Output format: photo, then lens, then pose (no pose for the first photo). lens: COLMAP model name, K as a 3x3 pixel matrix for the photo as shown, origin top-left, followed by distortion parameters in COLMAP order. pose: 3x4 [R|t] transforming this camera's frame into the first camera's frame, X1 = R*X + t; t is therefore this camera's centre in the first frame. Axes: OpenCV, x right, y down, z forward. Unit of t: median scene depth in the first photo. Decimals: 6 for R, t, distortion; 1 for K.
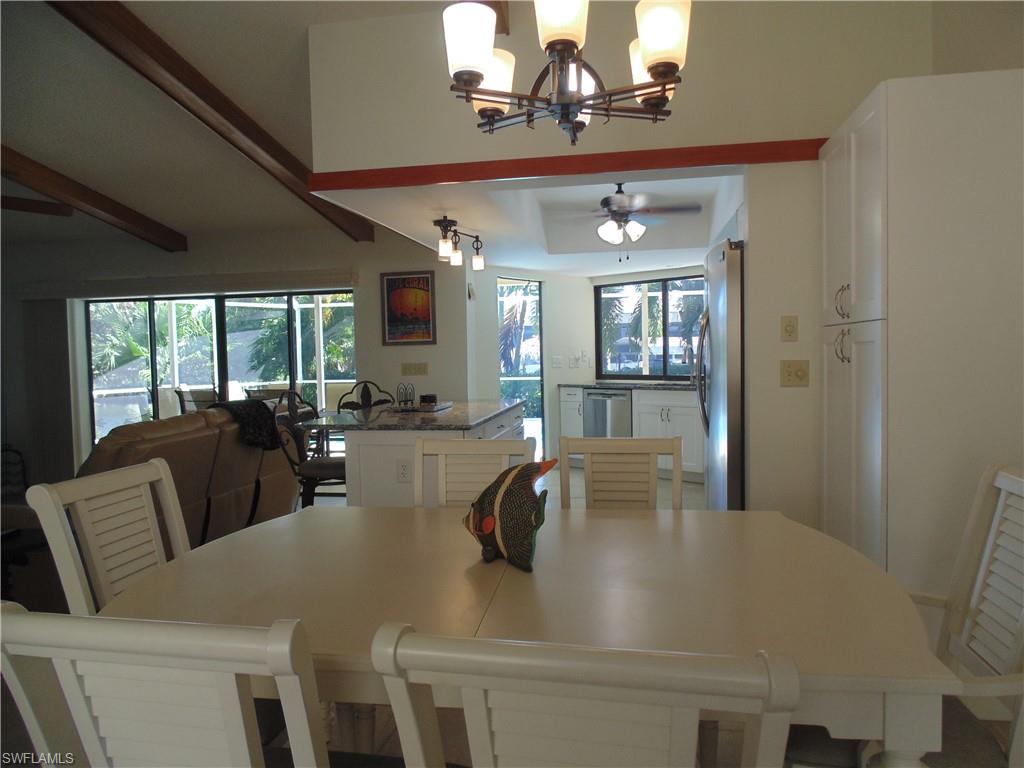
lens RADIAL K [[678.9, 0, 512.0], [0, 678.9, 384.0], [0, 0, 1]] dist [-0.019768, 0.000935]
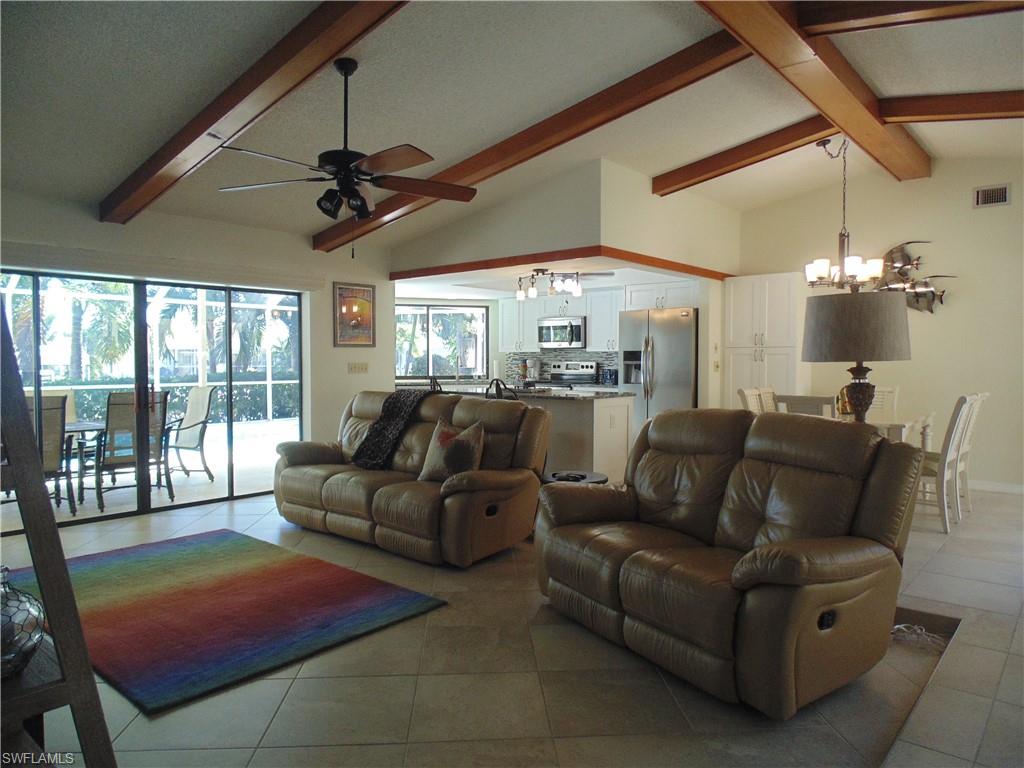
lens RADIAL K [[678.9, 0, 512.0], [0, 678.9, 384.0], [0, 0, 1]] dist [-0.019768, 0.000935]
pose [[0.514273, -0.011617, 0.857548, -0.998737], [0.031153, 0.999501, -0.005143, 0.019164], [-0.857060, 0.029360, 0.514379, 0.180911]]
